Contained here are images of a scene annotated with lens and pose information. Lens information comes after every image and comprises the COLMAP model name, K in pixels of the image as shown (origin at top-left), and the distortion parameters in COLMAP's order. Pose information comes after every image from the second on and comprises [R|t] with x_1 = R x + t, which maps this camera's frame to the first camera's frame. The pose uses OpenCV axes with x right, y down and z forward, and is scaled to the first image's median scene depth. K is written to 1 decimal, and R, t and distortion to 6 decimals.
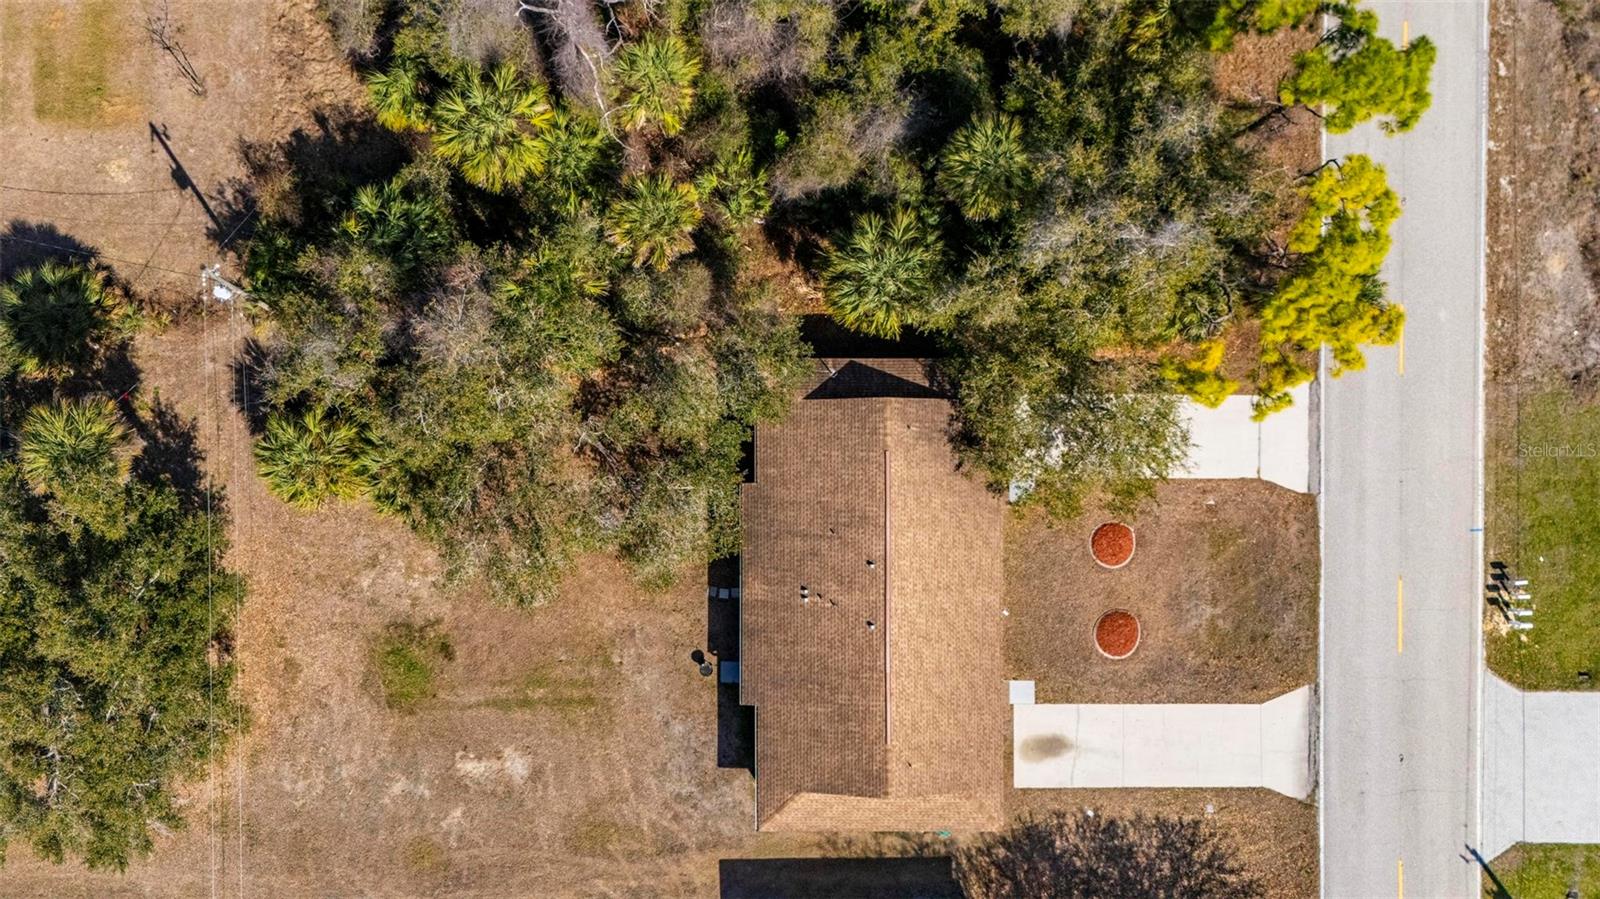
lens RADIAL K [[1171.7, 0, 802.2], [0, 1171.7, 441.1], [0, 0, 1]] dist [0.073971, -0.074067]
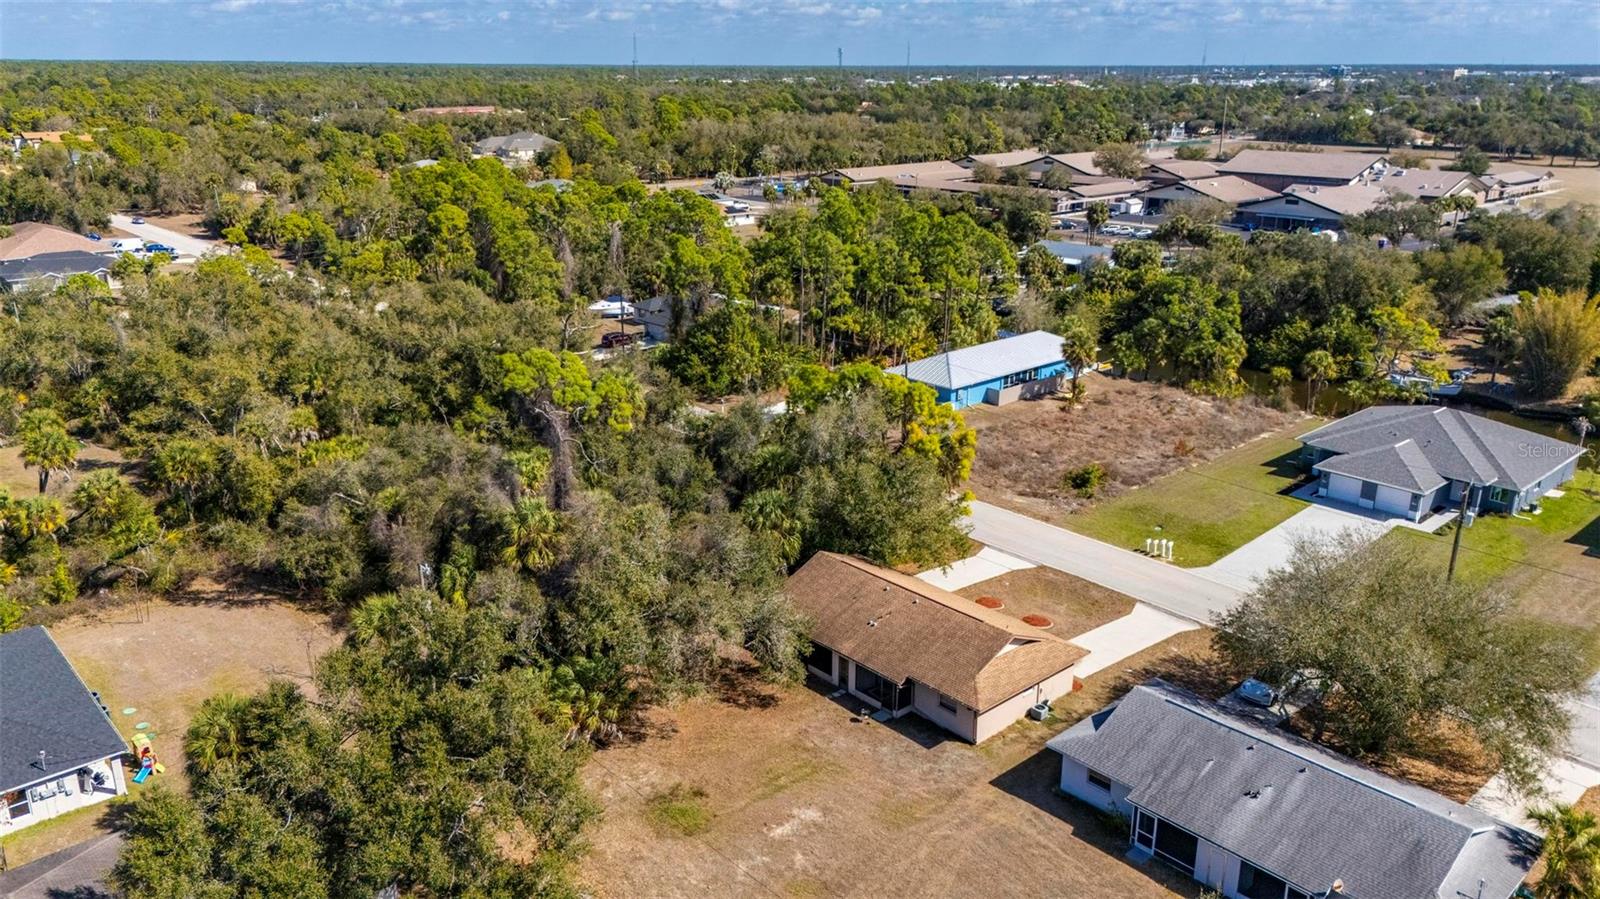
lens RADIAL K [[1171.7, 0, 802.2], [0, 1171.7, 441.1], [0, 0, 1]] dist [0.073971, -0.074067]
pose [[0.737971, -0.216084, 0.639301, -0.887318], [0.674645, 0.213941, -0.706458, 0.986705], [0.015881, 0.952647, 0.303662, 0.300396]]
